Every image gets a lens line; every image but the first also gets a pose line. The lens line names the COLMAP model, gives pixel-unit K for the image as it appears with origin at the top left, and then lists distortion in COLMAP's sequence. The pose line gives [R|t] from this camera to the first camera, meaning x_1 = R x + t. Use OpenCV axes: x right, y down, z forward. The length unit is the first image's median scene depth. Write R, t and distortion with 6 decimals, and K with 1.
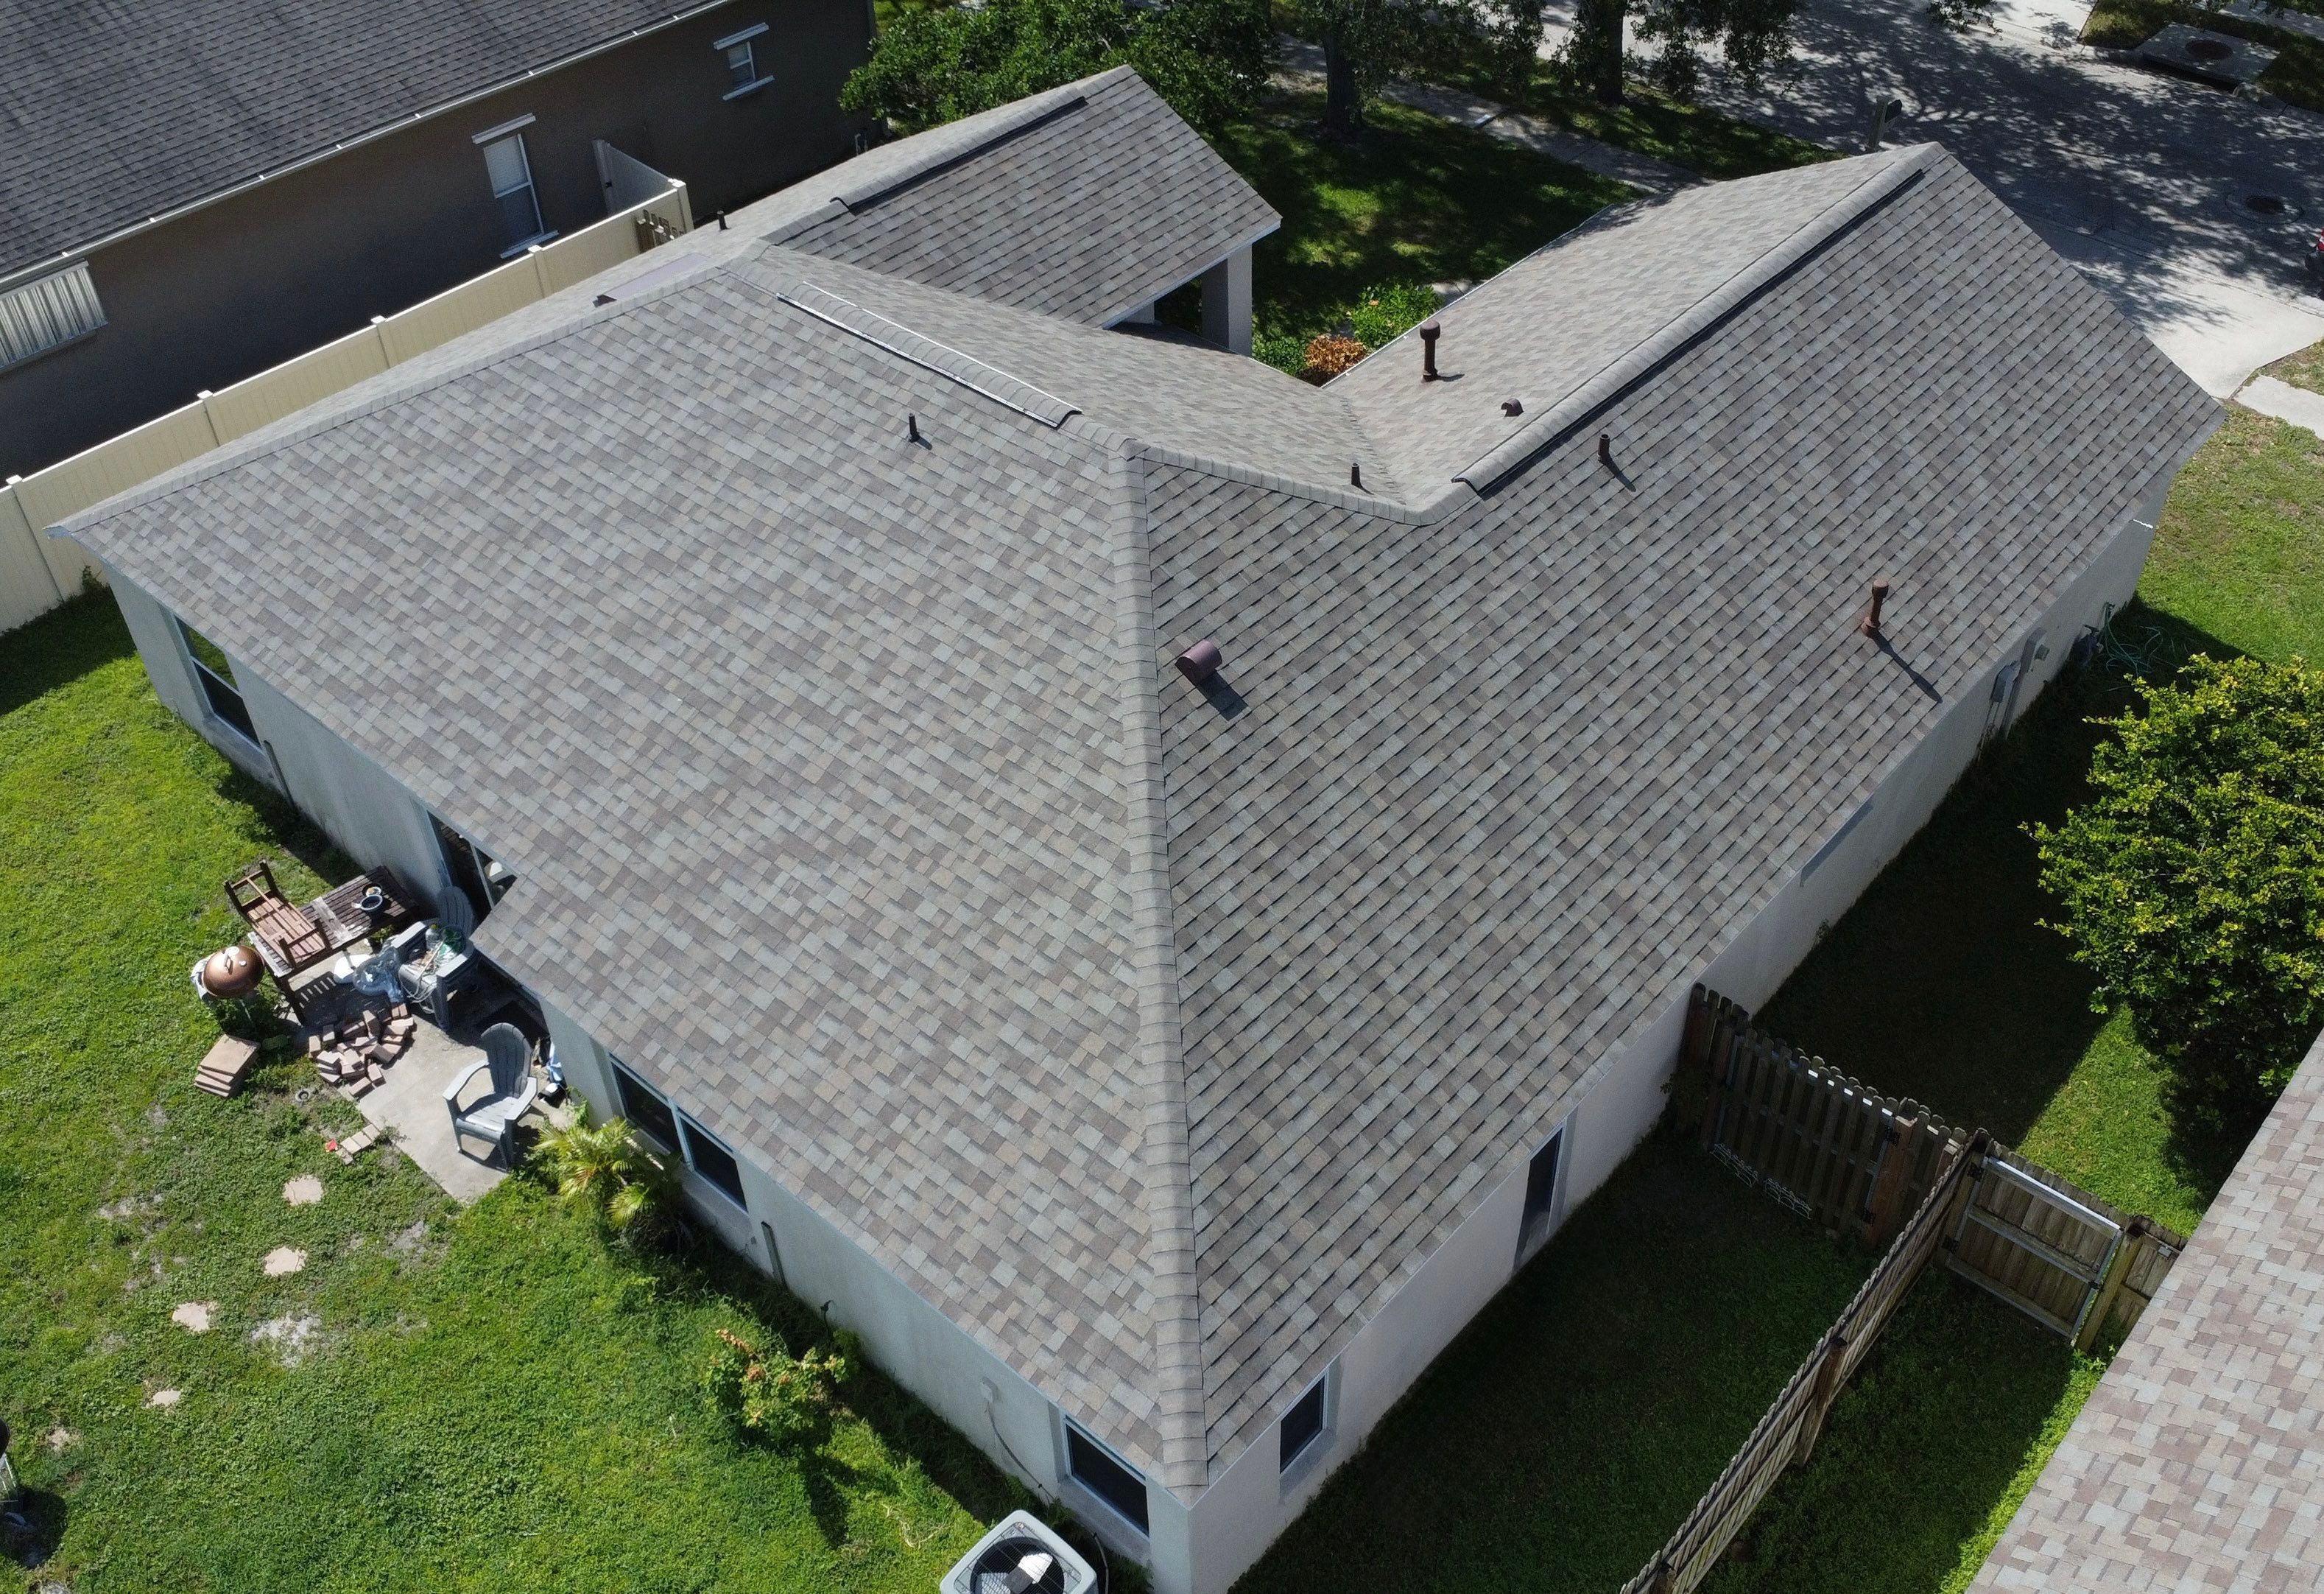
lens RADIAL K [[2132.1, 0, 1228.1], [0, 2132.1, 819.3], [0, 0, 1]] dist [-0.015092, -0.031545]
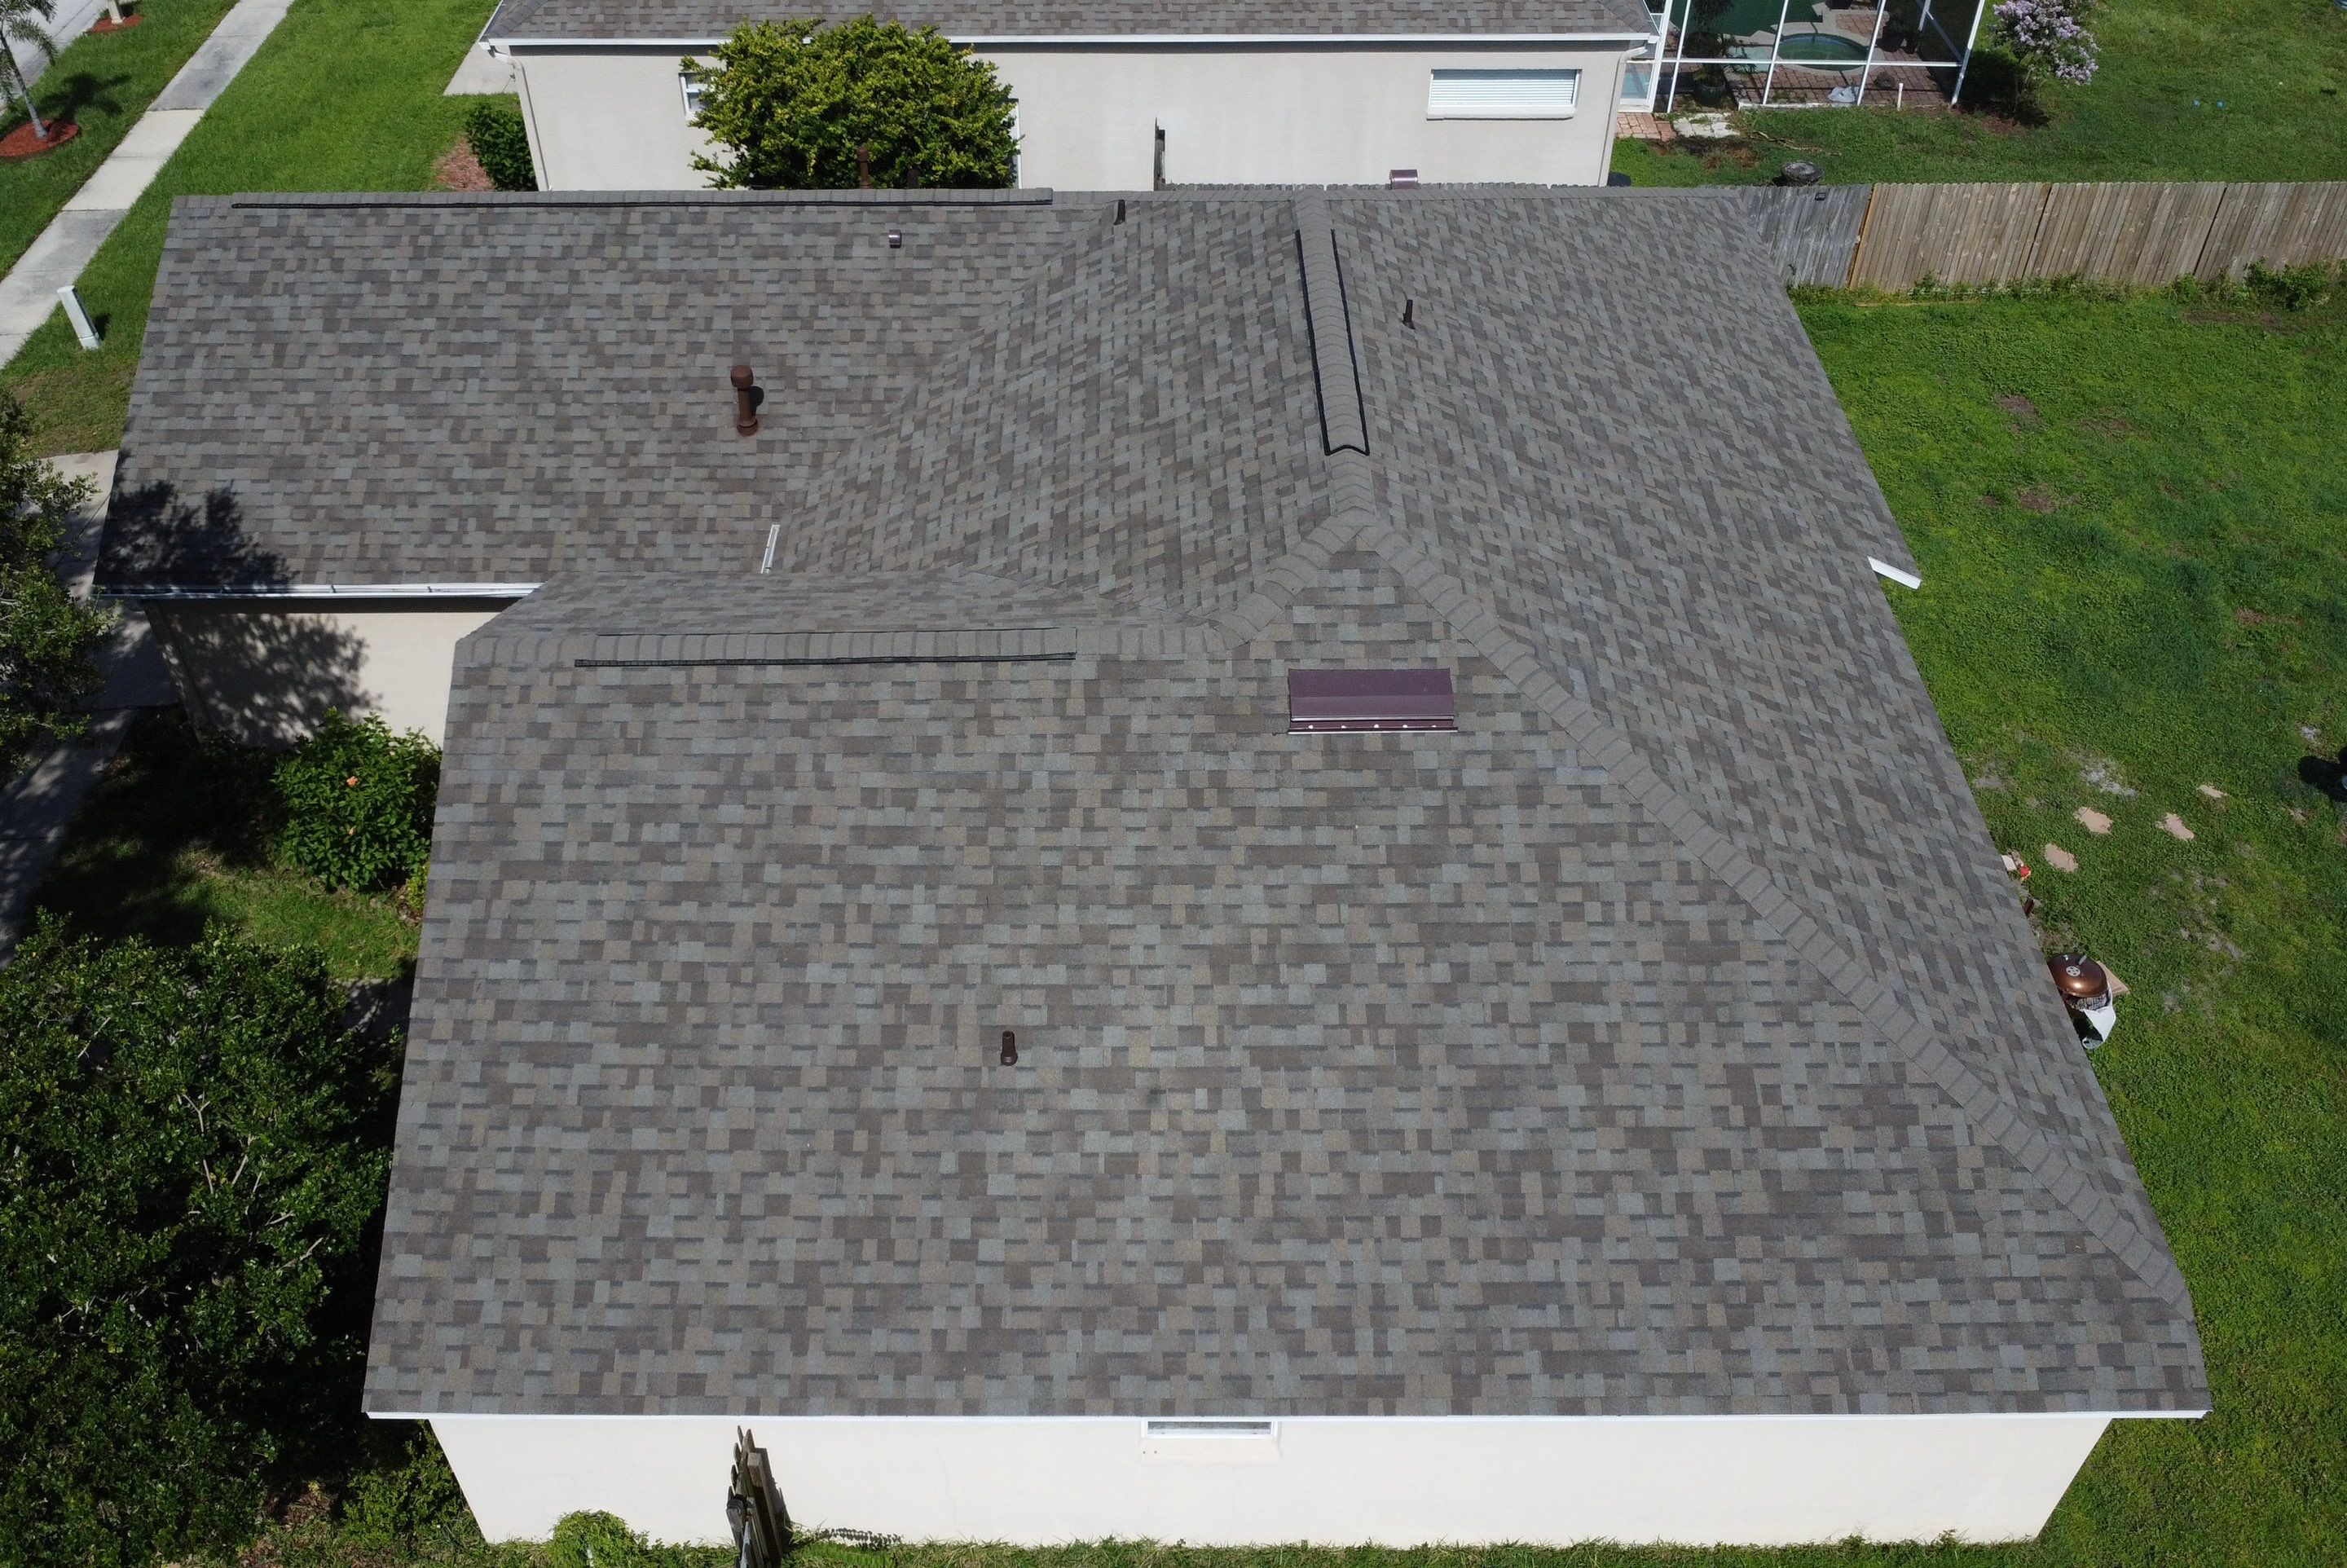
lens RADIAL K [[2010.3, 0, 1116.7], [0, 2010.3, 779.8], [0, 0, 1]] dist [-0.005633, -0.051584]
pose [[-0.647046, -0.509433, 0.567283, -0.701188], [0.519709, 0.249717, 0.817034, -0.964851], [-0.557884, 0.823480, 0.103179, 1.151786]]
